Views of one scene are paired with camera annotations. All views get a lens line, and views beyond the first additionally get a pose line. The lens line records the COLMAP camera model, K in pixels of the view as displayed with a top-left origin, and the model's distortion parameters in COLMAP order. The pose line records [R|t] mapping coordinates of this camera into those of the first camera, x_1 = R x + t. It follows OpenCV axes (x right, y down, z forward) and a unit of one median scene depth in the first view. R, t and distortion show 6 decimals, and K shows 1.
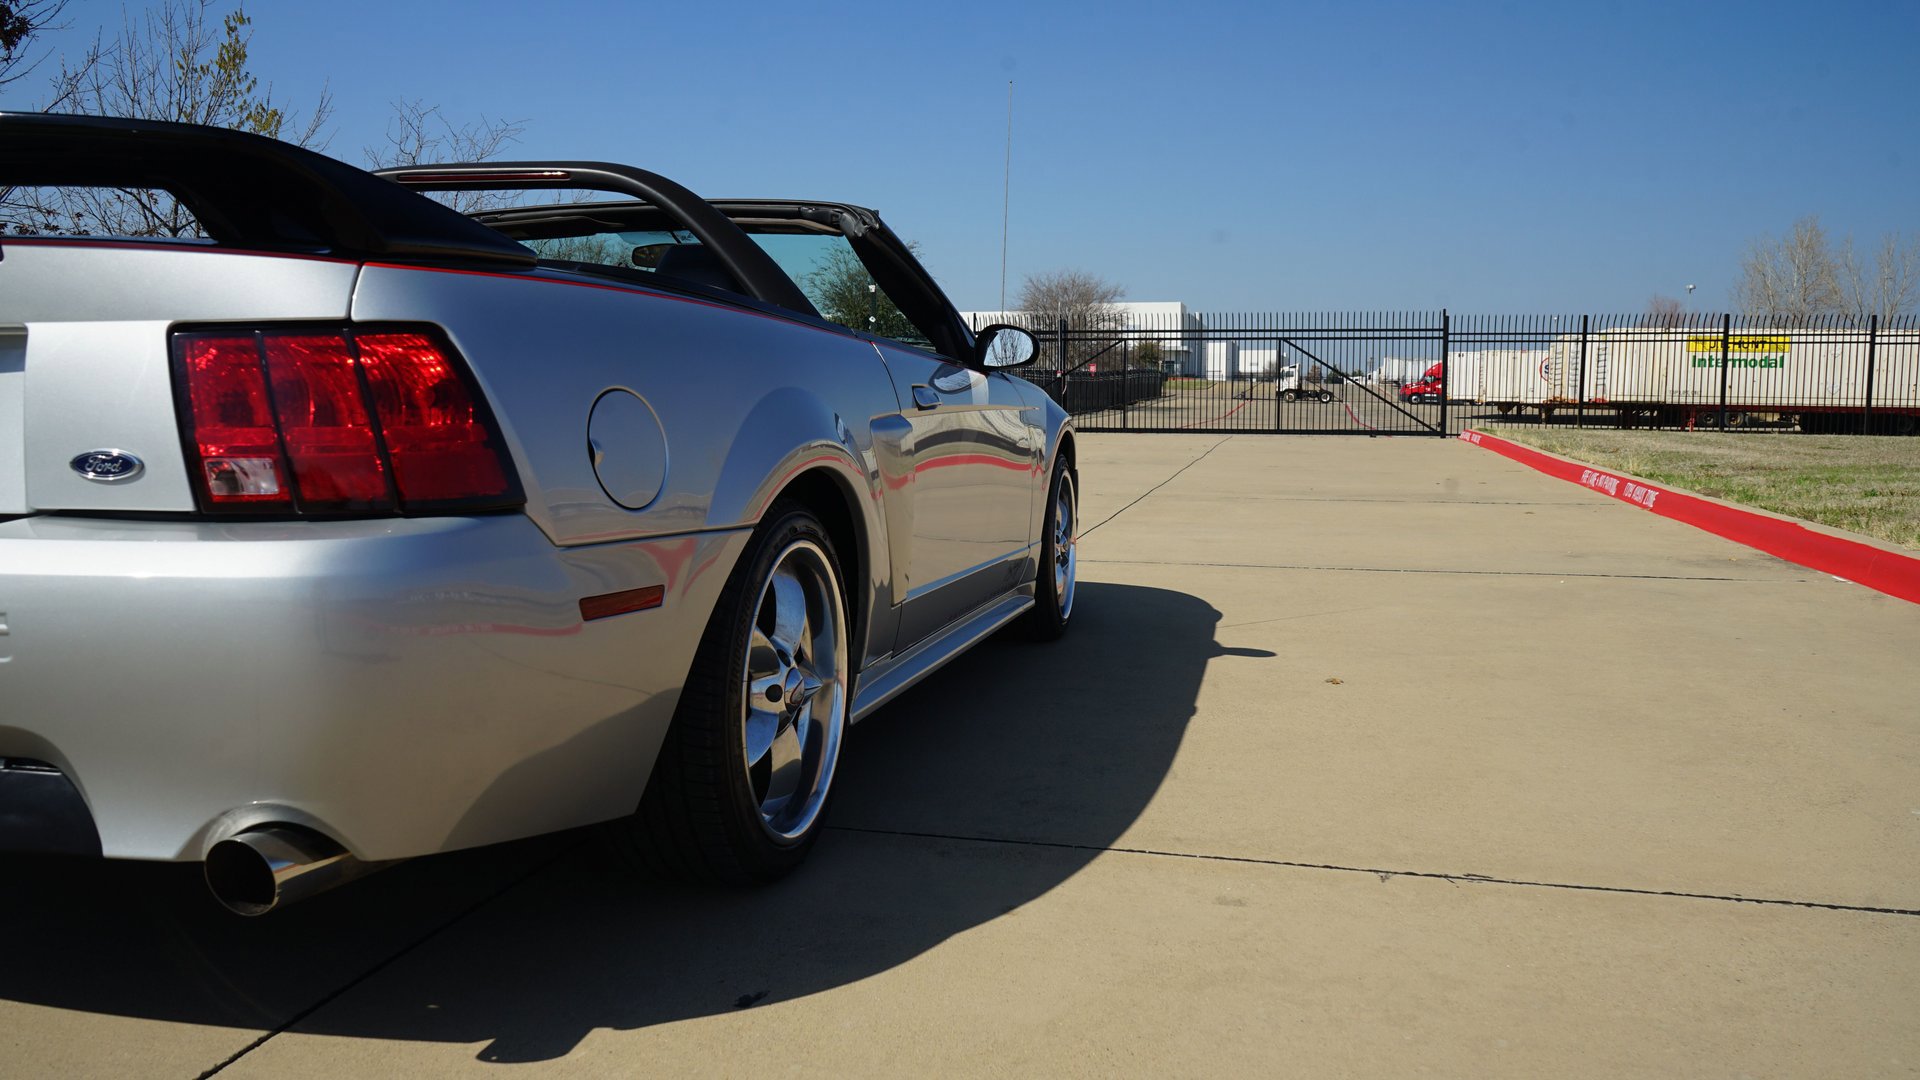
lens RADIAL K [[1525.4, 0, 960.0], [0, 1525.4, 540.0], [0, 0, 1]] dist [-0.010726, 0.003283]
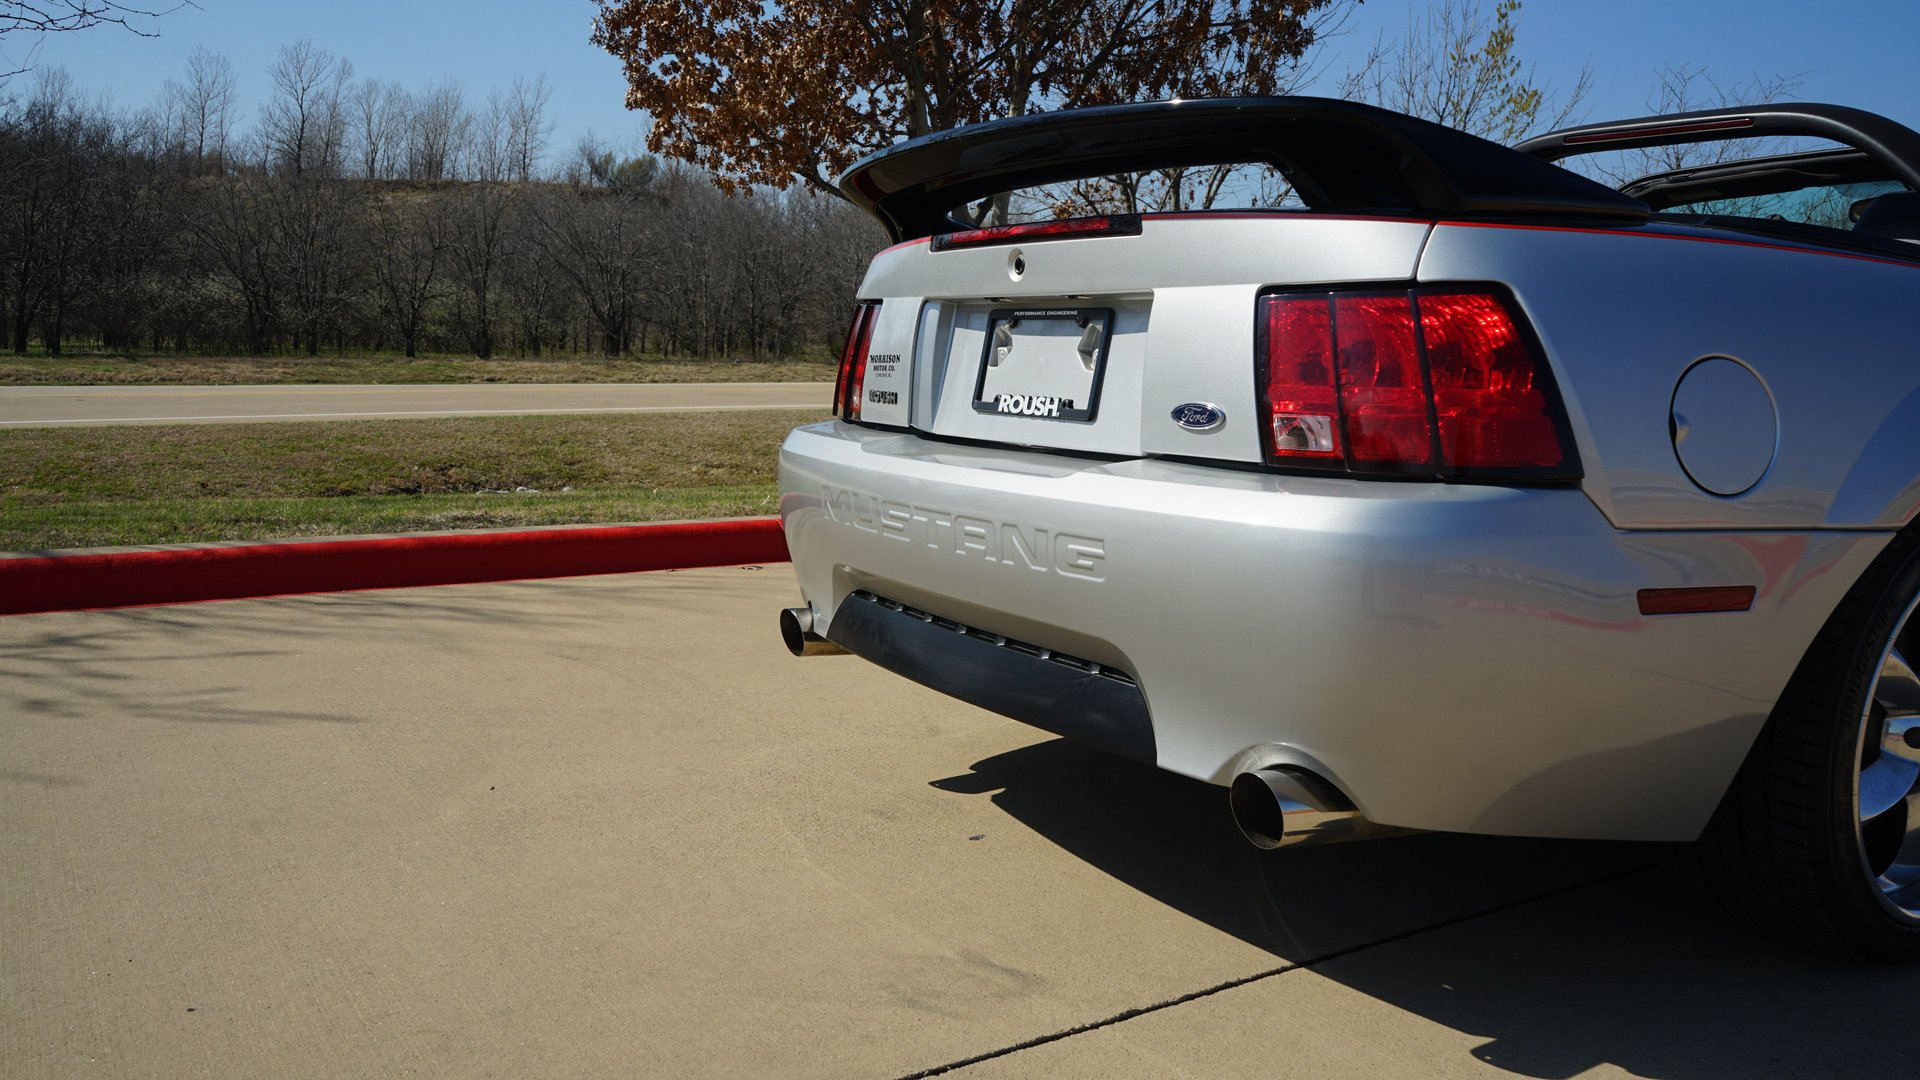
lens RADIAL K [[1525.4, 0, 960.0], [0, 1525.4, 540.0], [0, 0, 1]] dist [-0.010726, 0.003283]
pose [[0.716054, 0.098688, -0.691034, 0.040862], [-0.088864, 0.994789, 0.049986, 0.000168], [0.692366, 0.025616, 0.721092, 0.038414]]
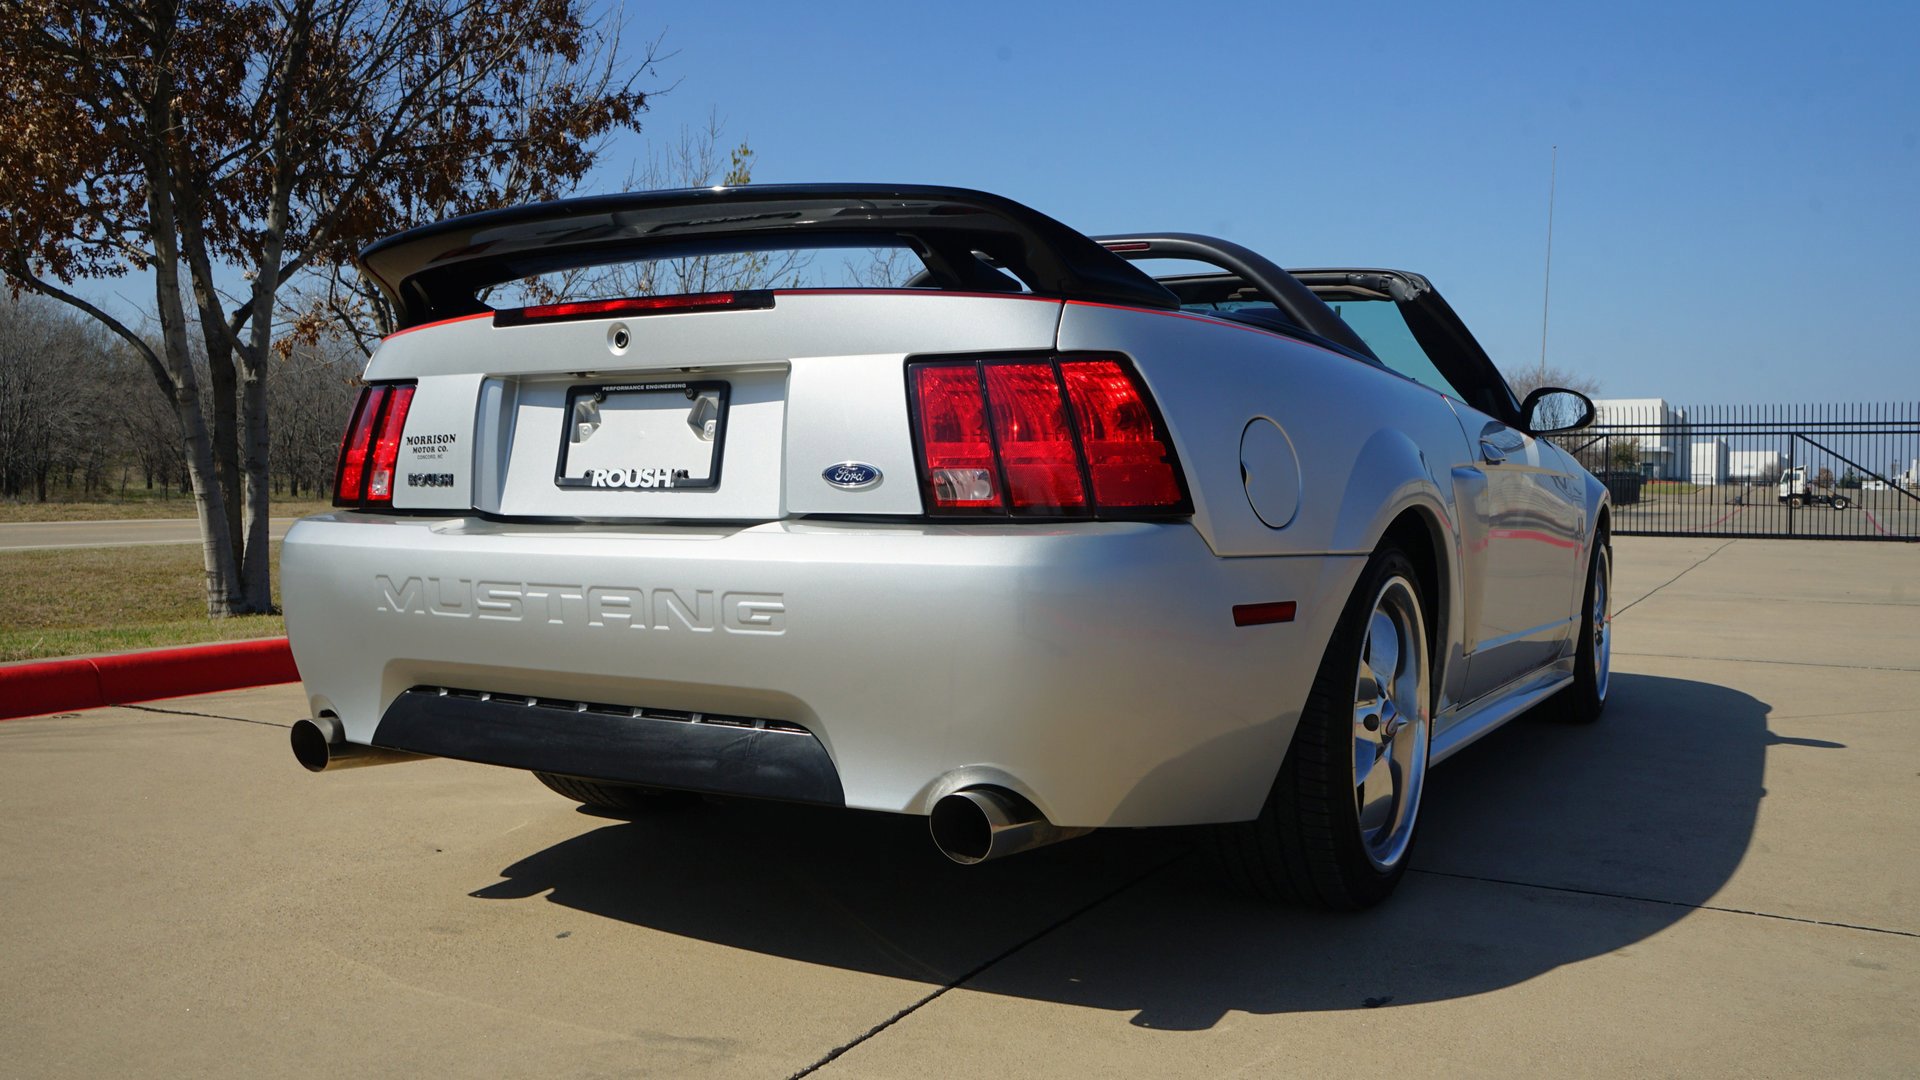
lens RADIAL K [[1557.6, 0, 960.0], [0, 1557.6, 540.0], [0, 0, 1]] dist [-0.005528, 0.004707]
pose [[0.961364, 0.010617, -0.275076, -0.066327], [-0.029598, 0.997450, -0.064945, 0.035293], [0.273685, 0.070577, 0.959226, -0.062760]]
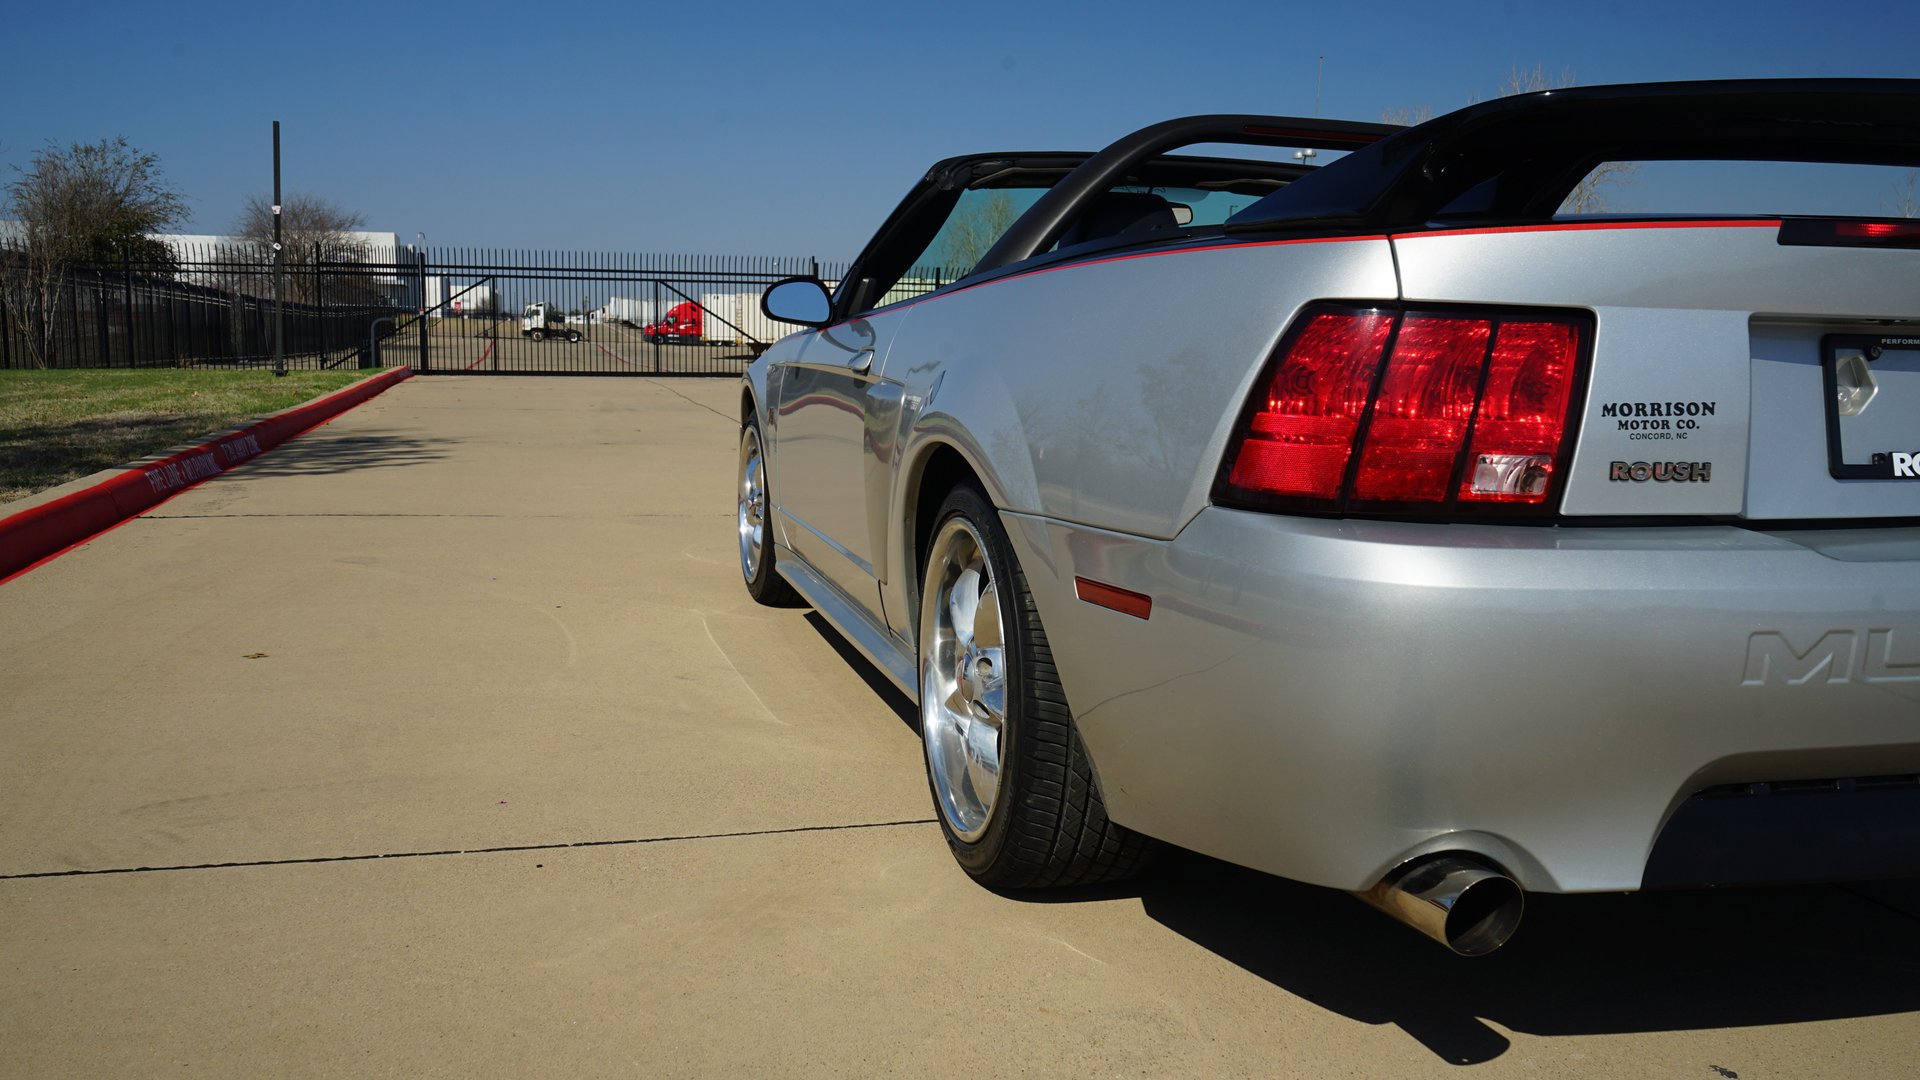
lens RADIAL K [[1525.4, 0, 960.0], [0, 1525.4, 540.0], [0, 0, 1]] dist [-0.010726, 0.003283]
pose [[0.873558, -0.054149, 0.483699, -0.835536], [0.034907, 0.998203, 0.048704, -0.034829], [-0.485467, -0.025661, 0.873878, 0.234693]]
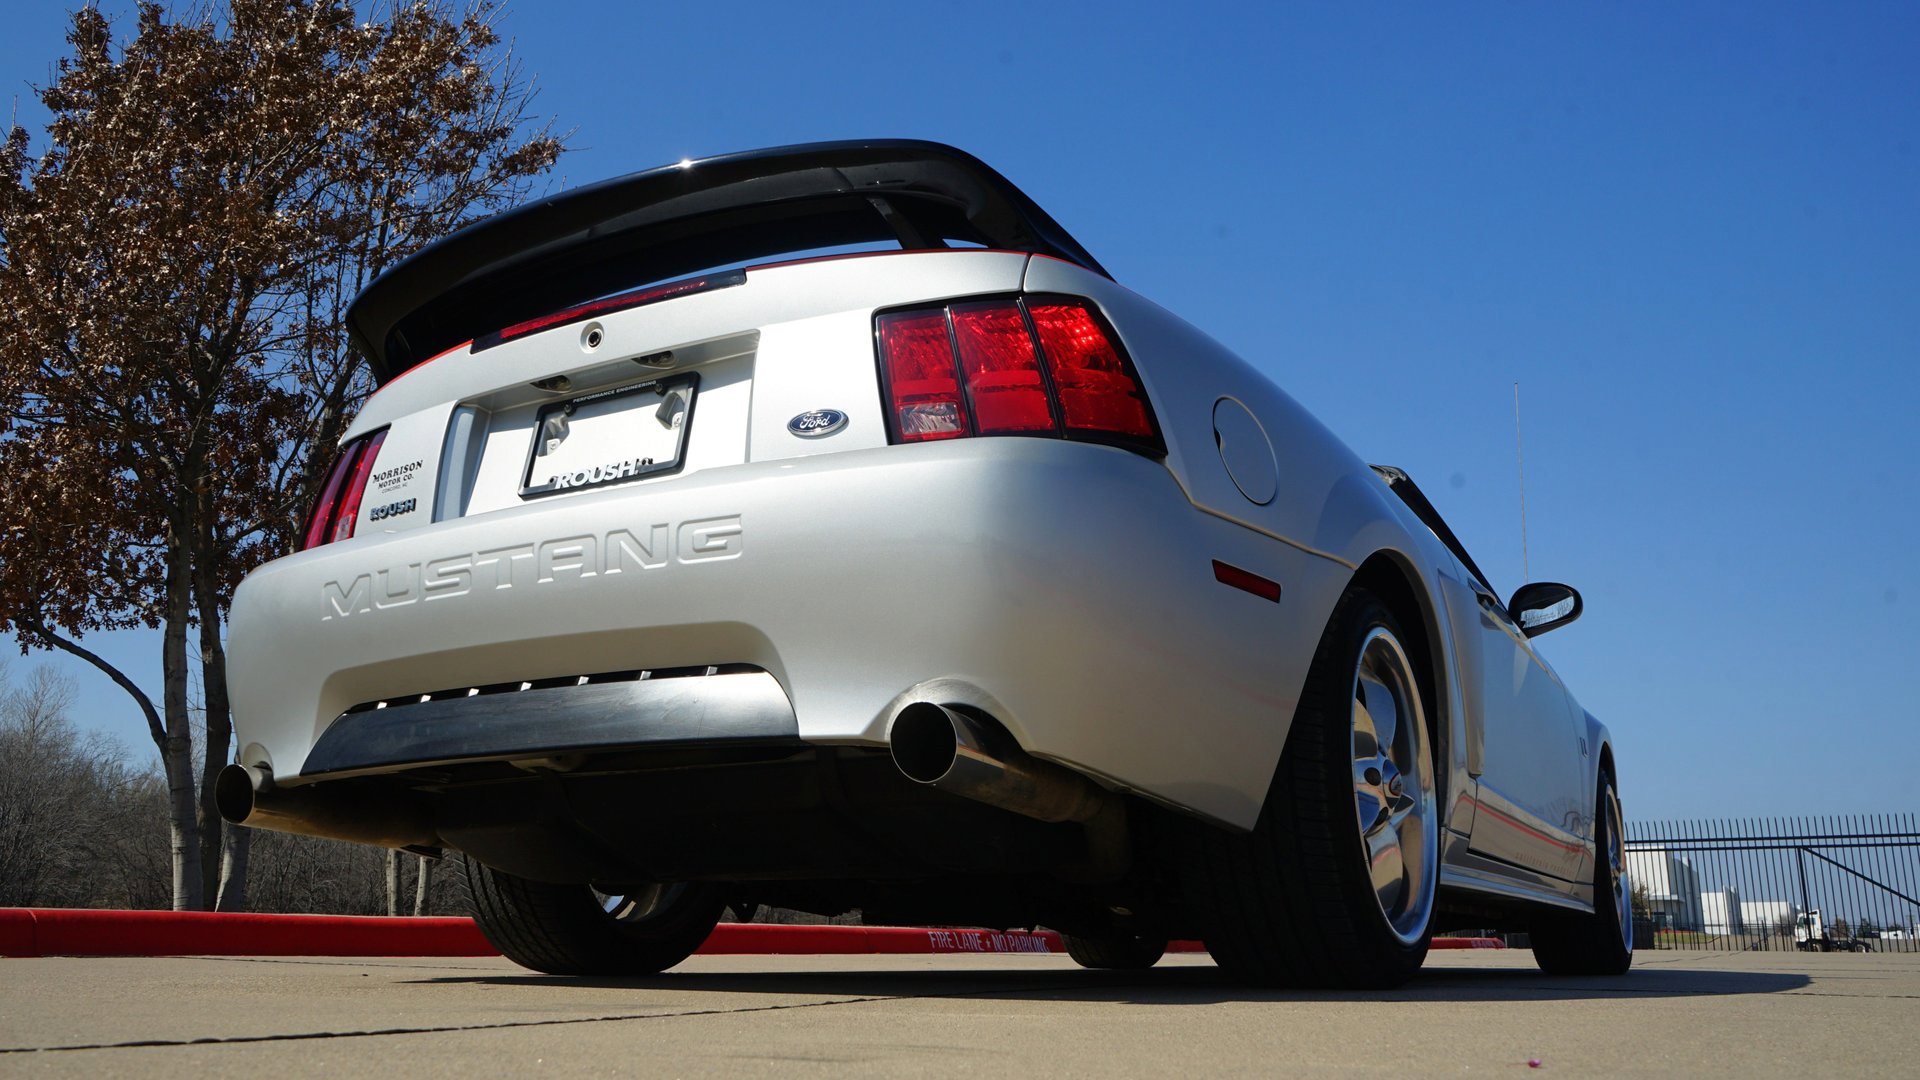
lens RADIAL K [[1539.6, 0, 960.0], [0, 1539.6, 540.0], [0, 0, 1]] dist [-0.007080, -0.000127]
pose [[0.961225, -0.069220, -0.266936, -0.067325], [-0.029119, 0.937094, -0.347859, 0.201120], [0.274223, 0.342144, 0.898743, 0.001111]]
